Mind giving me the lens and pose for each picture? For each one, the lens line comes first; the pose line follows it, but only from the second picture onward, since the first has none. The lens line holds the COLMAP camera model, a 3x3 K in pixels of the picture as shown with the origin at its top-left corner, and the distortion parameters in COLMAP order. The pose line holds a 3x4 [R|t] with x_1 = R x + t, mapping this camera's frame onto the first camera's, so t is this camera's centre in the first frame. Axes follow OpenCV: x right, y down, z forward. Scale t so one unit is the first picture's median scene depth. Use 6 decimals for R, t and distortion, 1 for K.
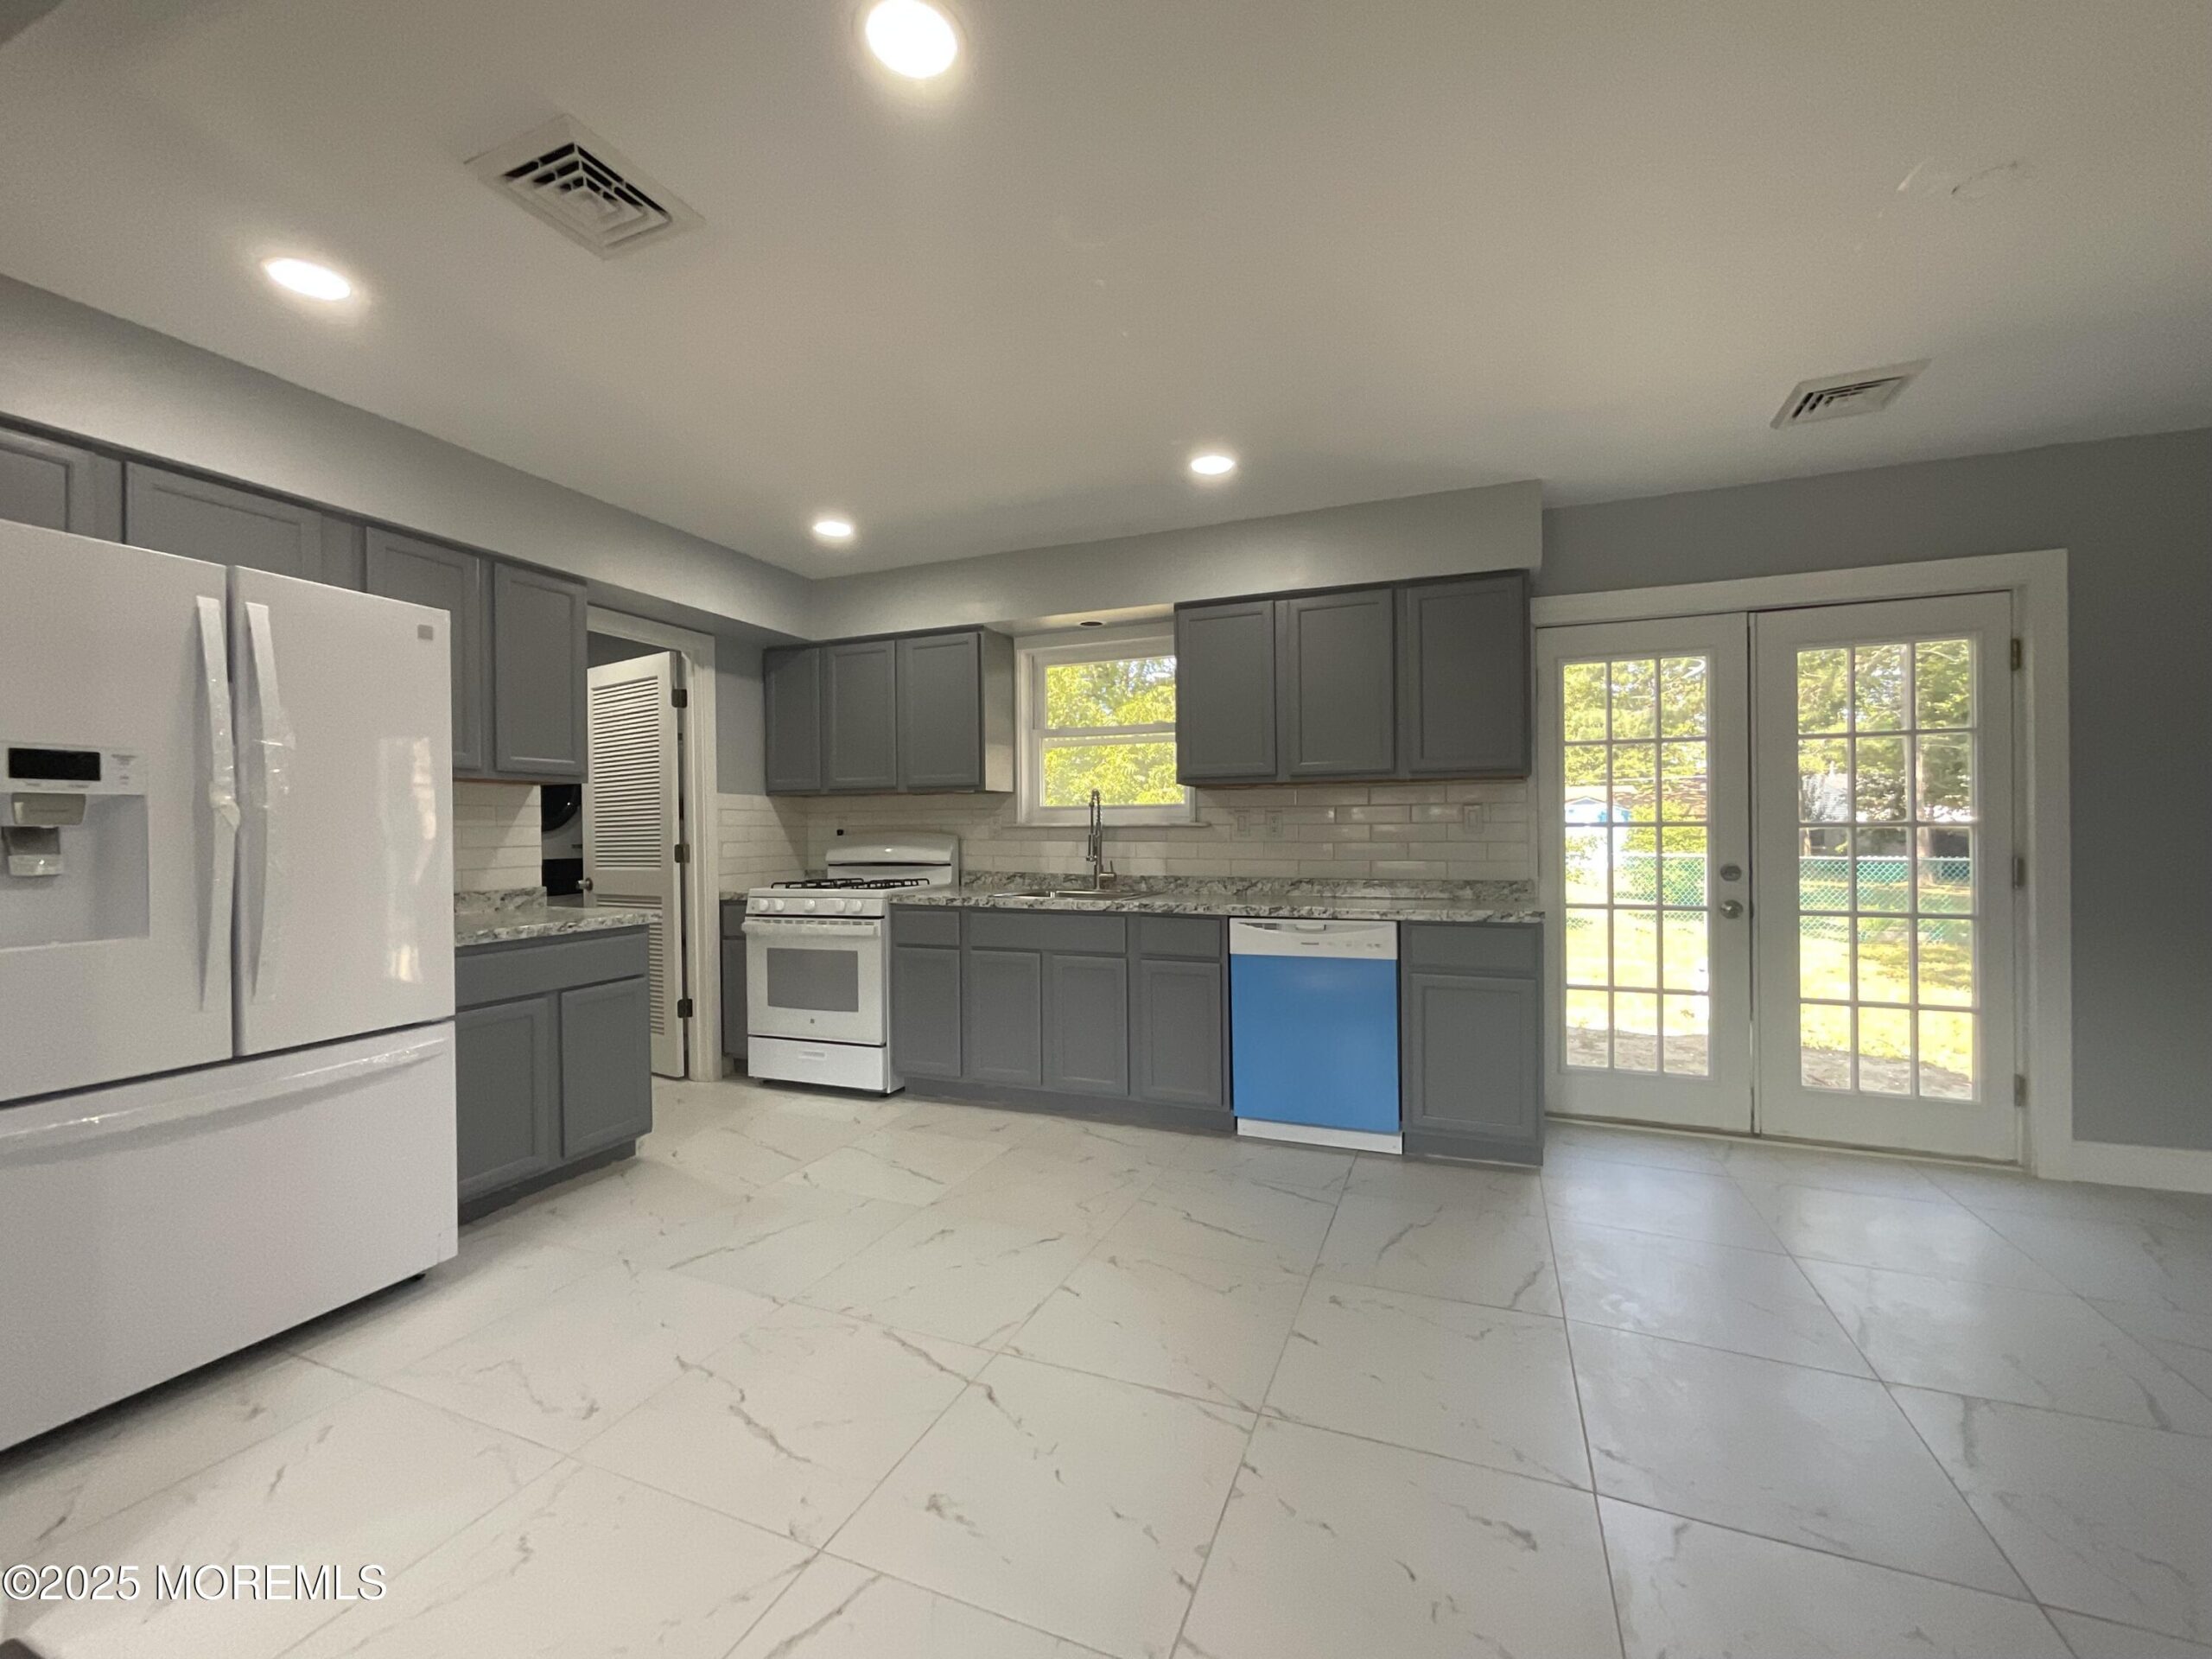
lens RADIAL K [[896.0, 0, 1105.9], [0, 896.0, 829.7], [0, 0, 1]] dist [0.001939, 0.000291]
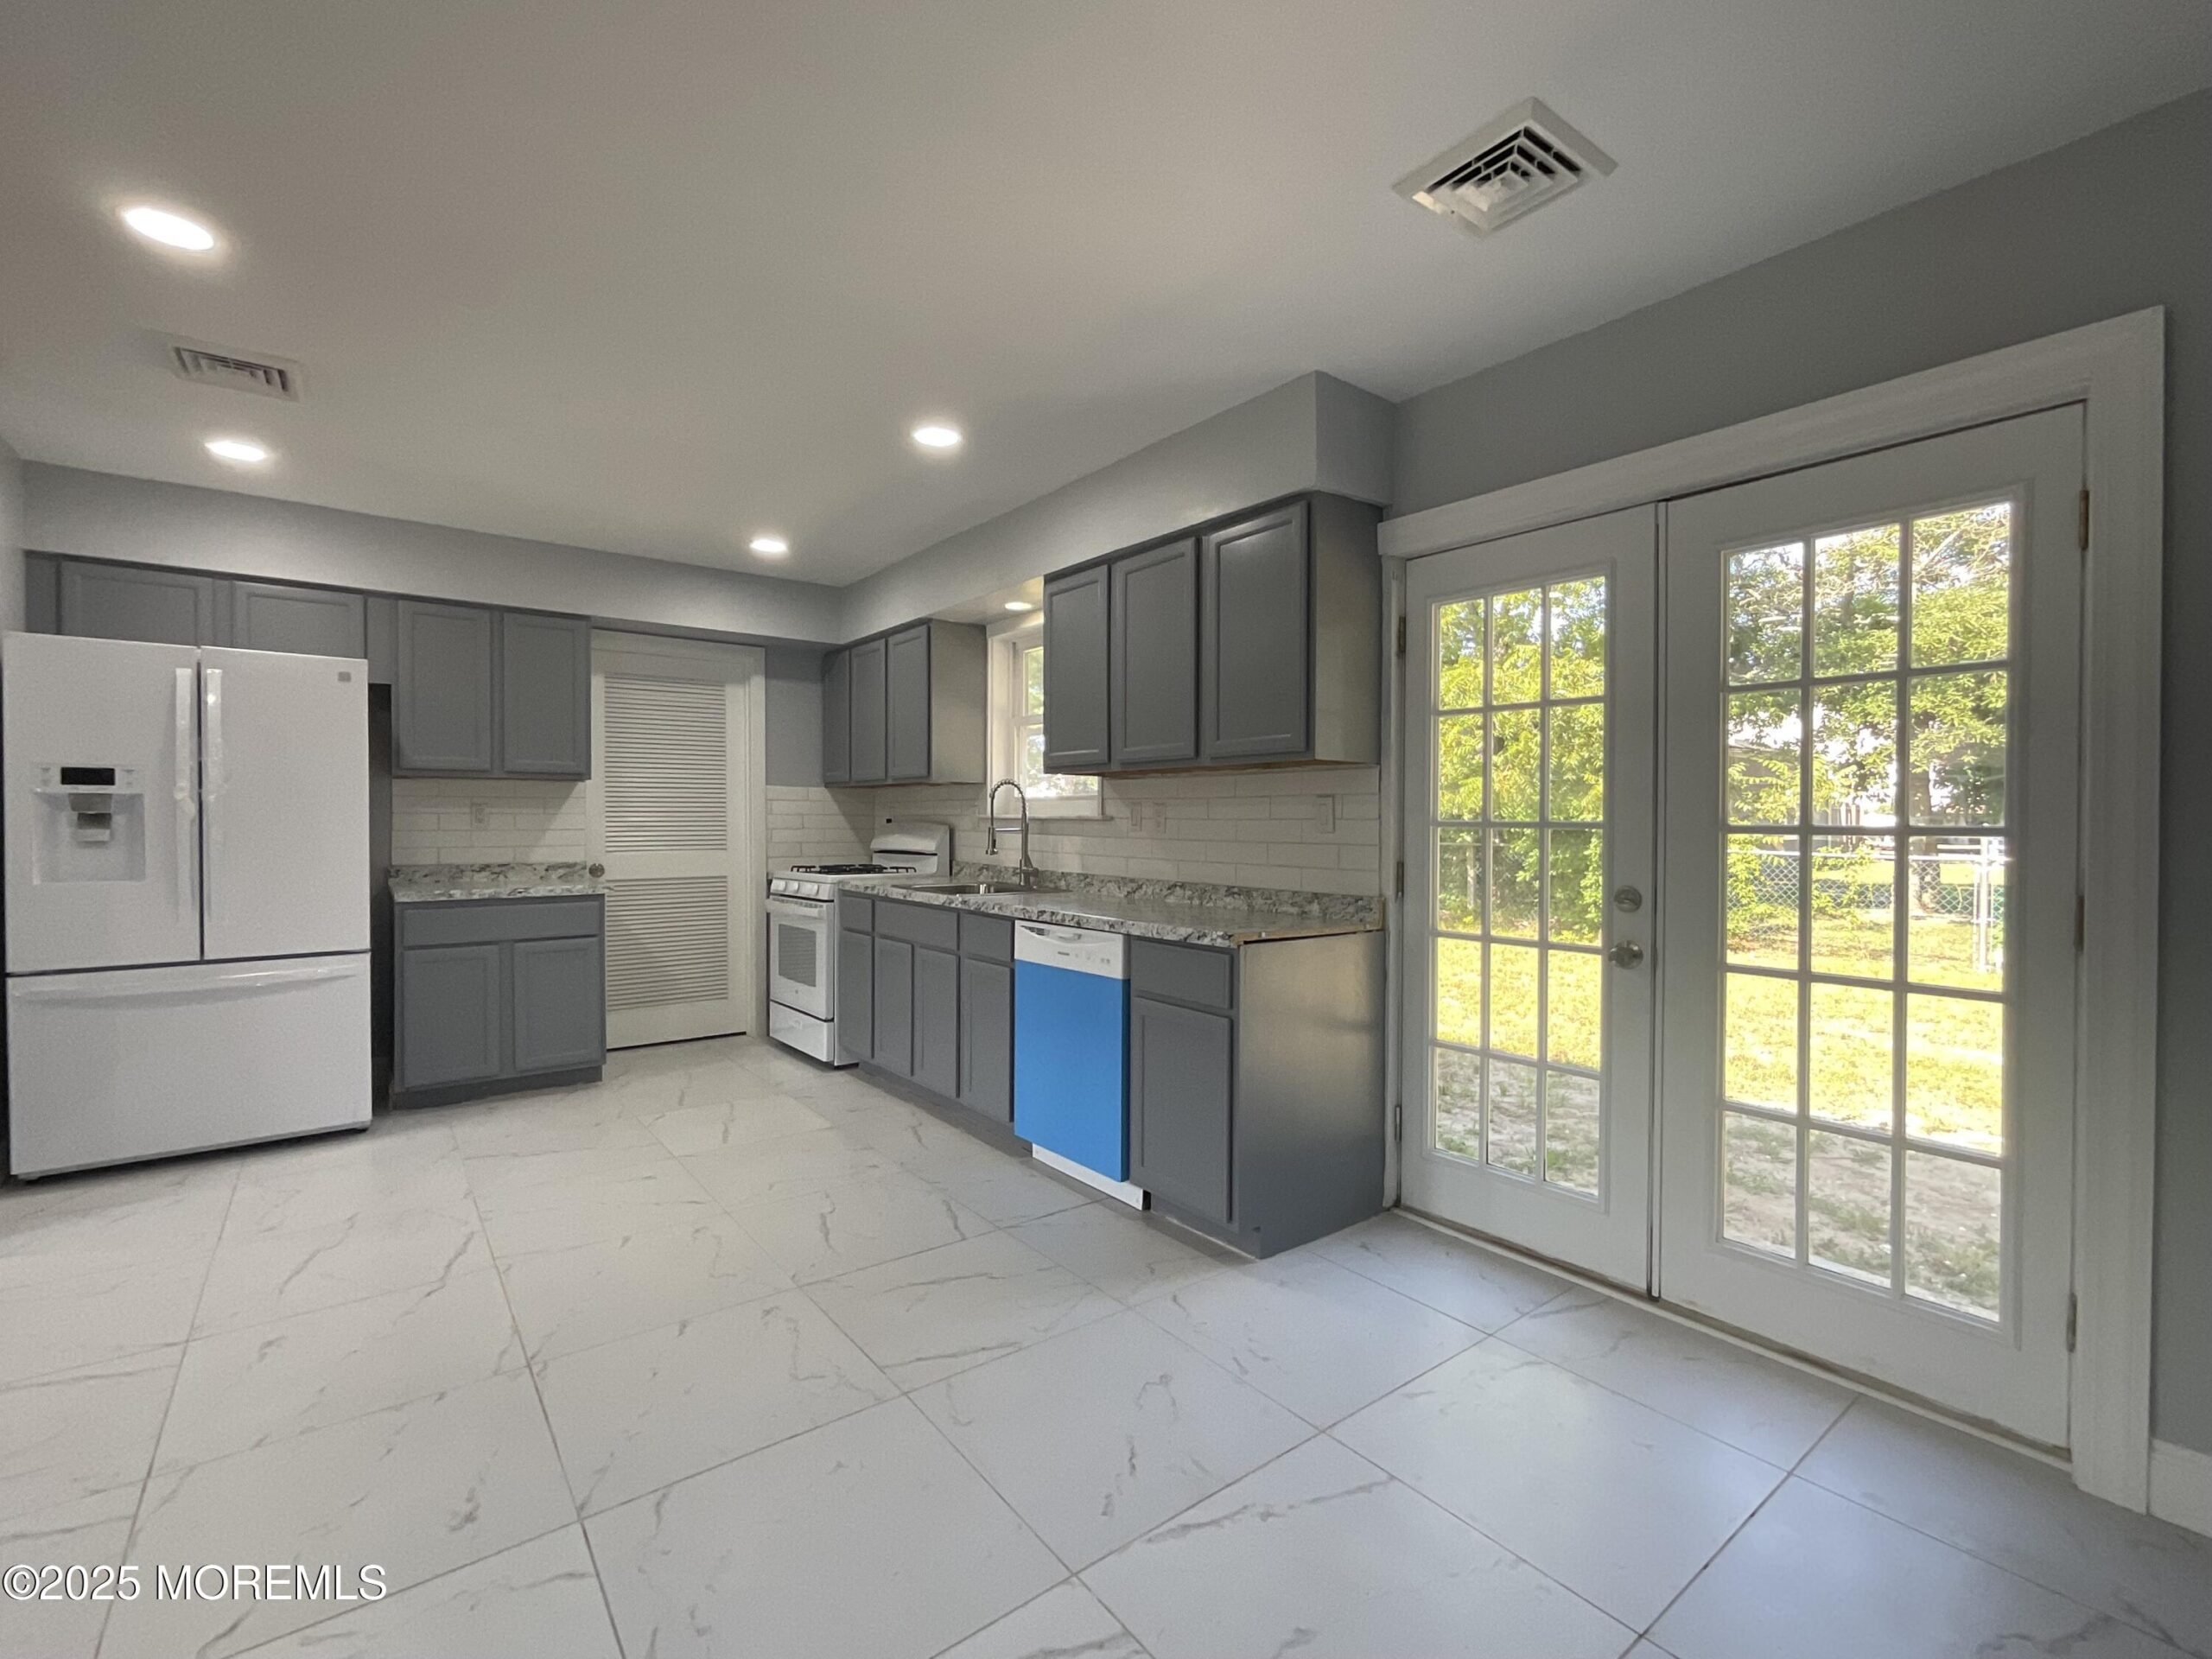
lens RADIAL K [[979.8, 0, 1106.1], [0, 979.8, 828.1], [0, 0, 1]] dist [0.001547, -0.000099]
pose [[0.866461, 0.015595, -0.499001, 0.686295], [-0.010804, 0.999864, 0.012488, -0.008721], [0.499127, -0.005429, 0.866512, 0.167251]]
